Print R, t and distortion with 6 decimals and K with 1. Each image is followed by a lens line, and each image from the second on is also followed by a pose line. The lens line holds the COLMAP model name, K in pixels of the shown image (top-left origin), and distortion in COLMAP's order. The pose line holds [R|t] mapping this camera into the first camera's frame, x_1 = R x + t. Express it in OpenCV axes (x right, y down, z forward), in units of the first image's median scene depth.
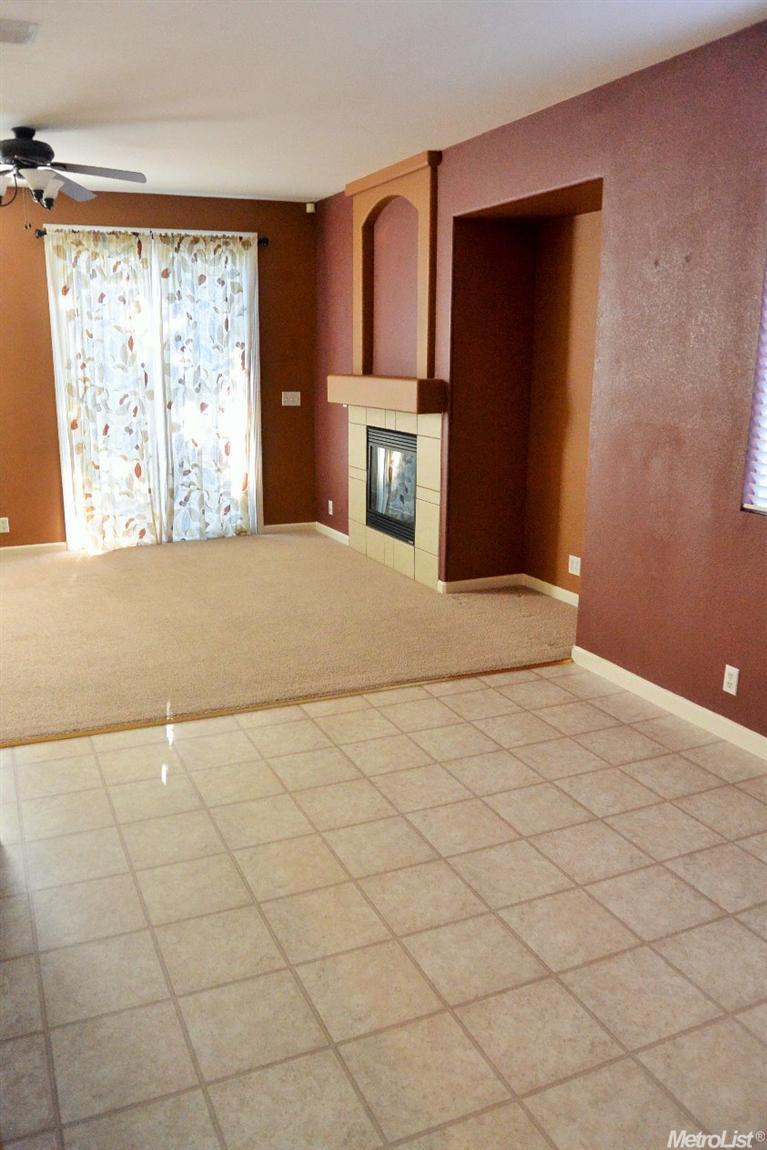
lens RADIAL K [[896.7, 0, 369.4], [0, 896.7, 576.6], [0, 0, 1]] dist [-0.085343, 0.040048]
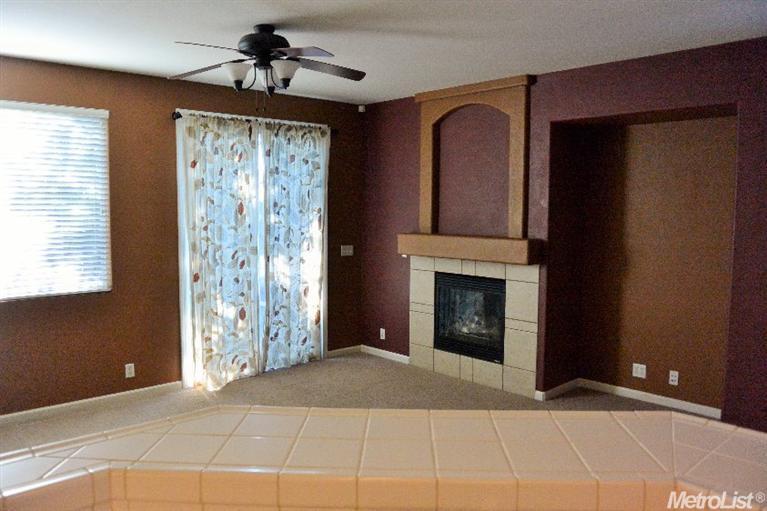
lens RADIAL K [[598.1, 0, 380.5], [0, 598.1, 247.8], [0, 0, 1]] dist [-0.085343, 0.040048]
pose [[0.948082, -0.020051, 0.317392, -0.344596], [0.074802, 0.984071, -0.161275, -0.066641], [-0.309102, 0.176643, 0.934480, 0.198341]]
